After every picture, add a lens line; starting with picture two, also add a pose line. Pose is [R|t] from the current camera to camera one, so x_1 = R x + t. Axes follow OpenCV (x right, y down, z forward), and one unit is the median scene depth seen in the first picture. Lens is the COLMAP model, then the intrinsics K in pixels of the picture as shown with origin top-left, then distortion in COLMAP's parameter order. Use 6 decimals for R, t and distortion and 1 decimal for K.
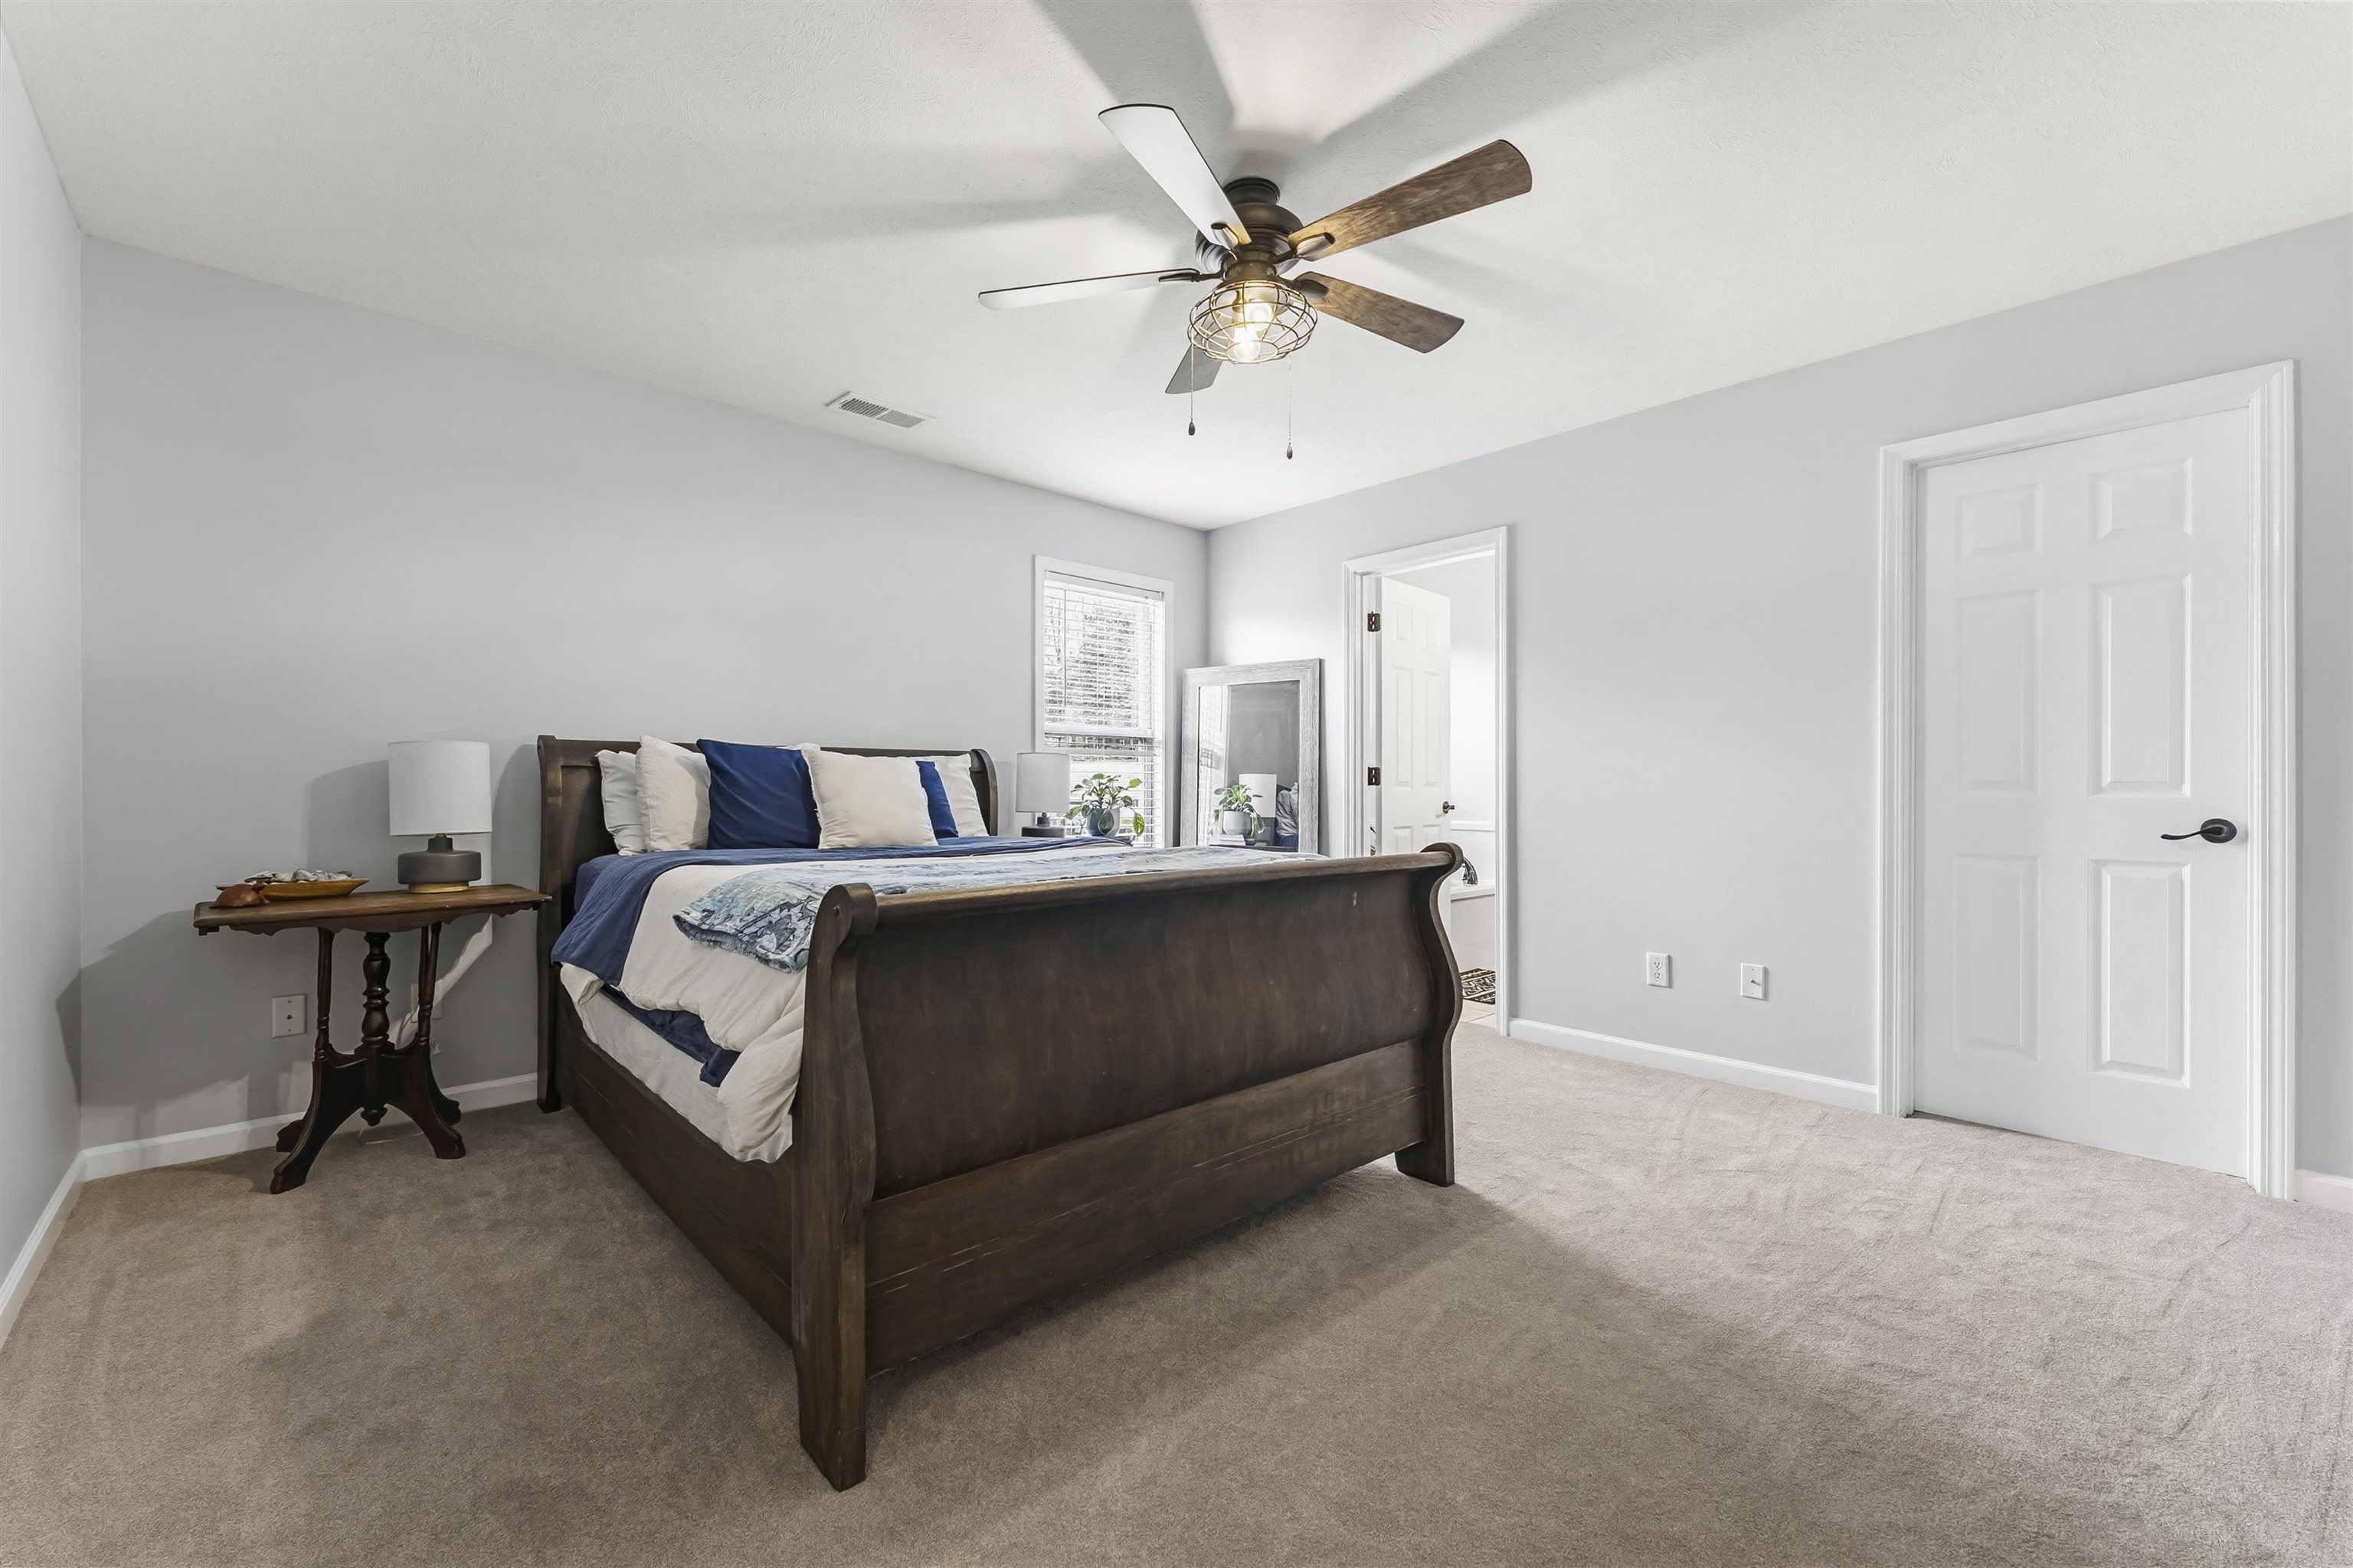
lens RADIAL K [[972.6, 0, 1165.6], [0, 972.6, 792.6], [0, 0, 1]] dist [0.000410, -0.000058]
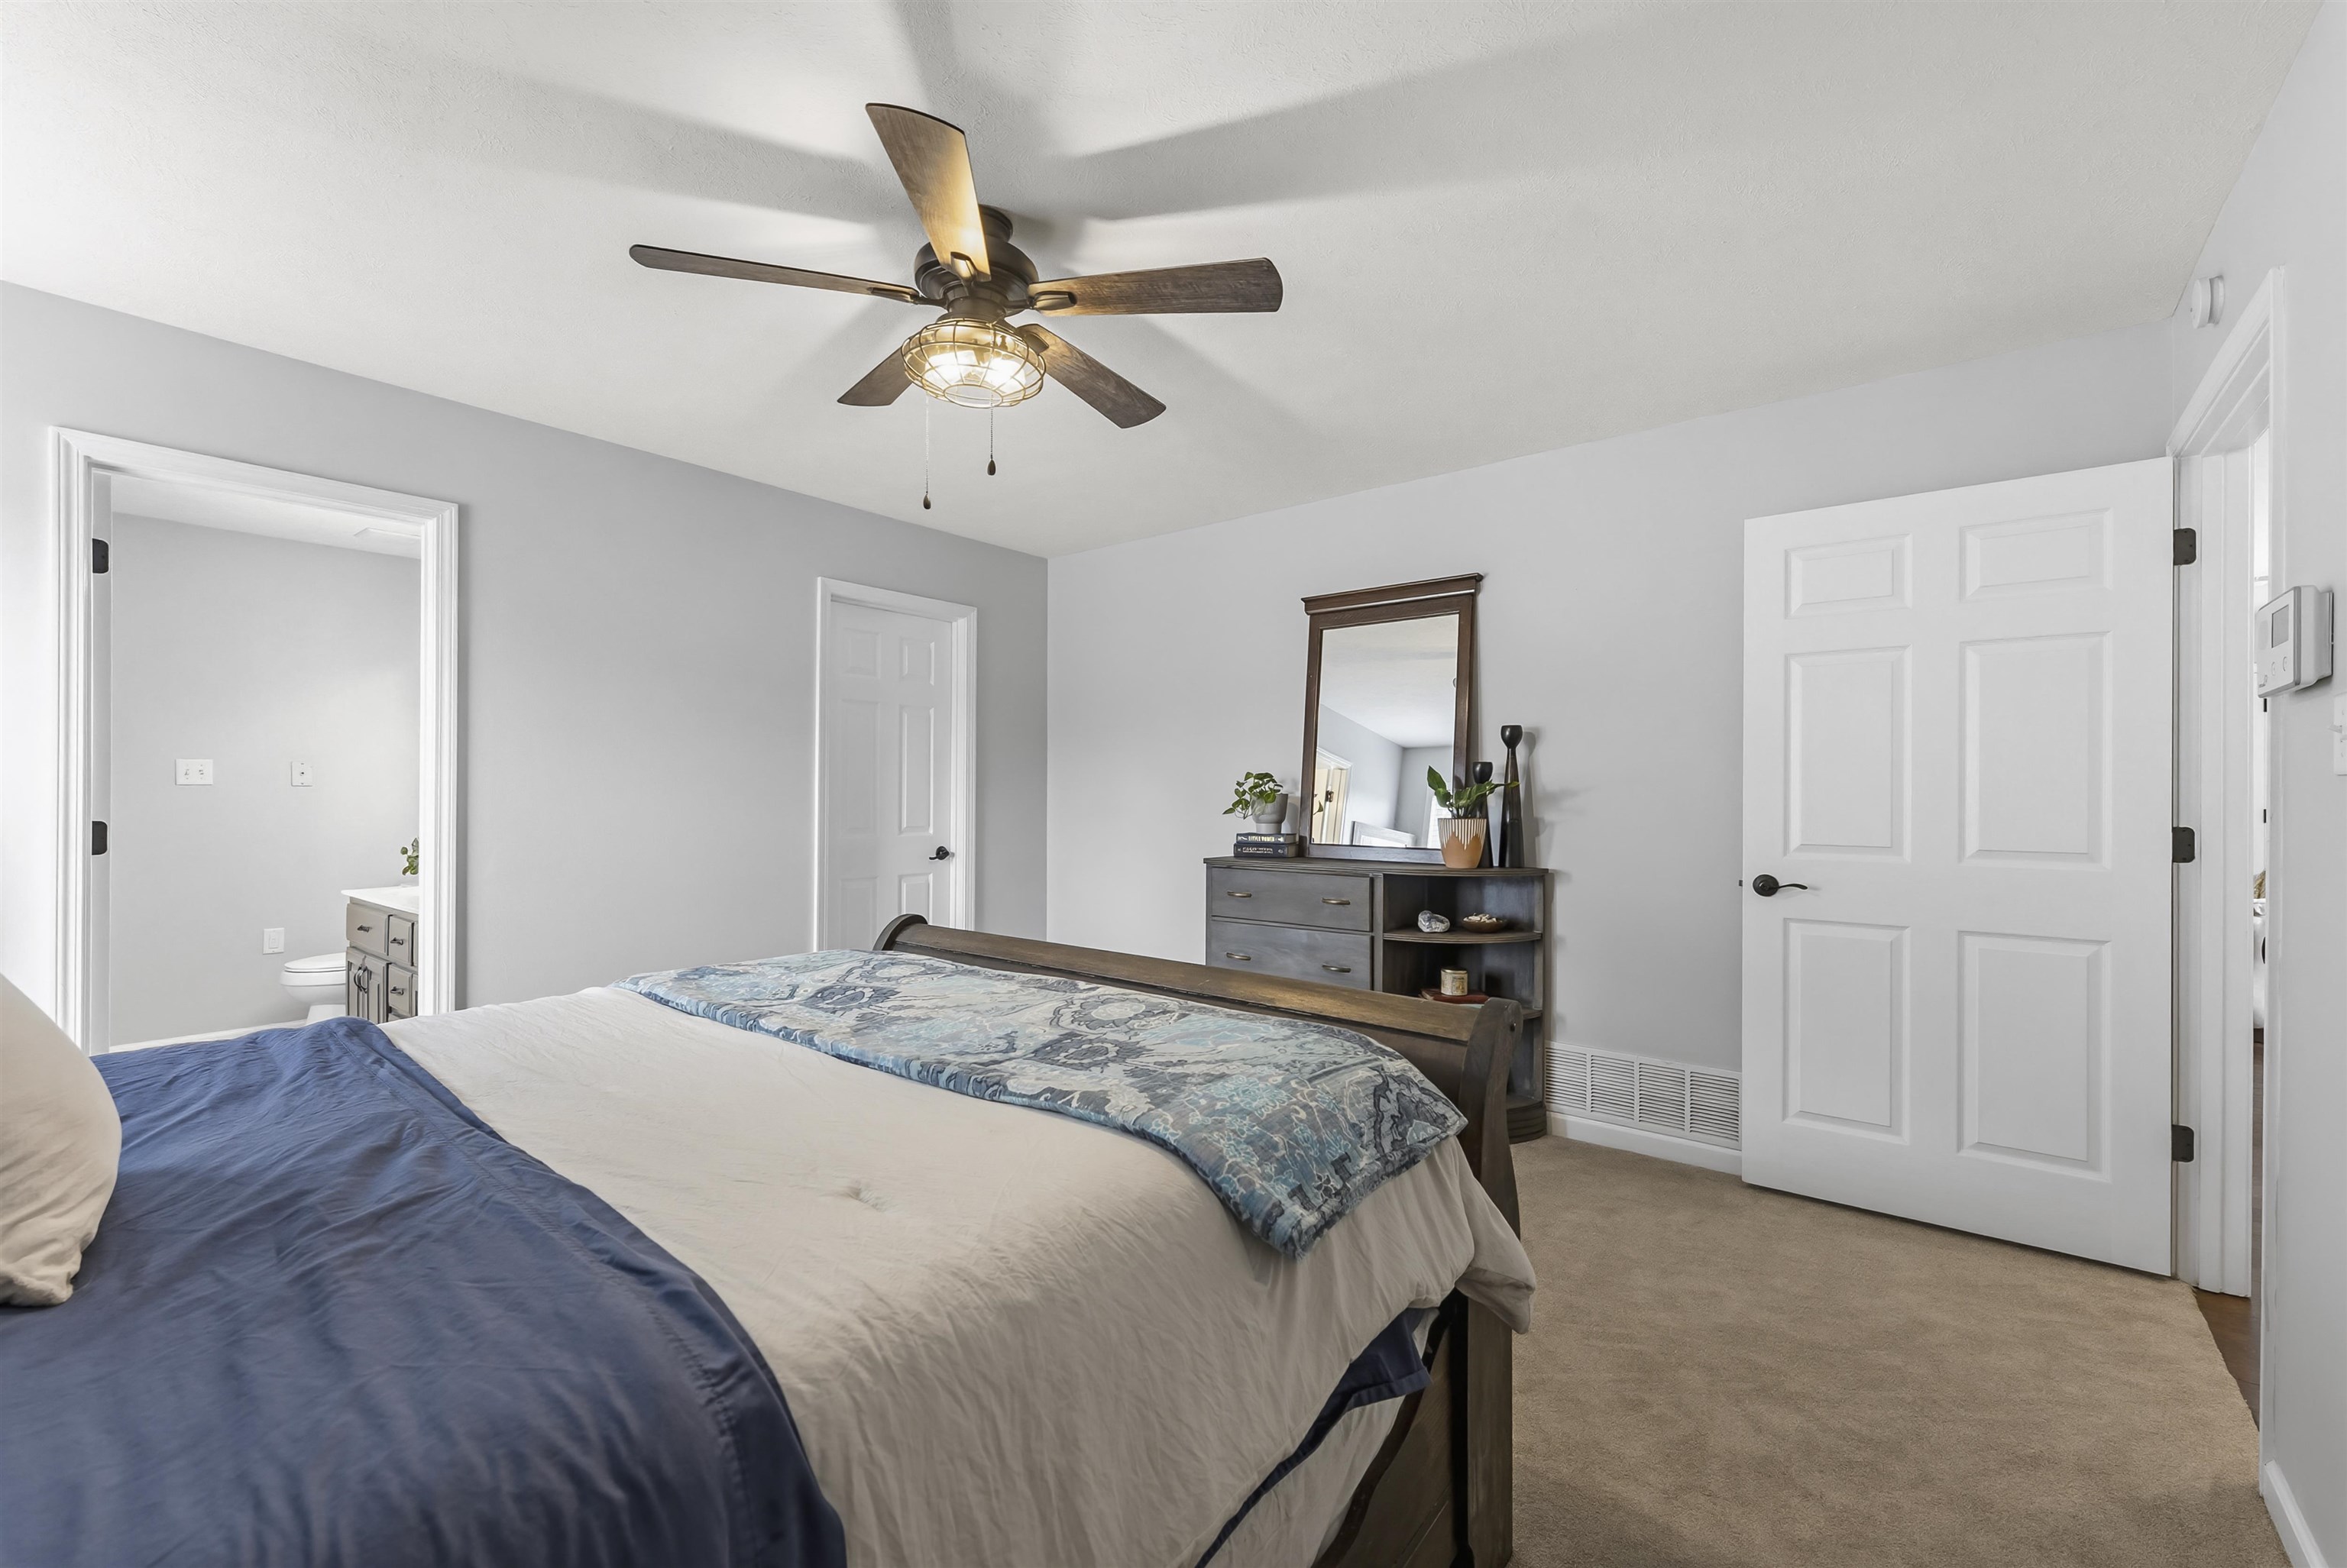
lens RADIAL K [[969.9, 0, 1162.6], [0, 969.9, 792.6], [0, 0, 1]] dist [0.000410, -0.000058]
pose [[-0.162039, -0.003049, 0.986780, -0.803782], [-0.003382, 0.999991, 0.002535, -0.083807], [-0.986779, -0.002927, -0.162048, 0.939757]]
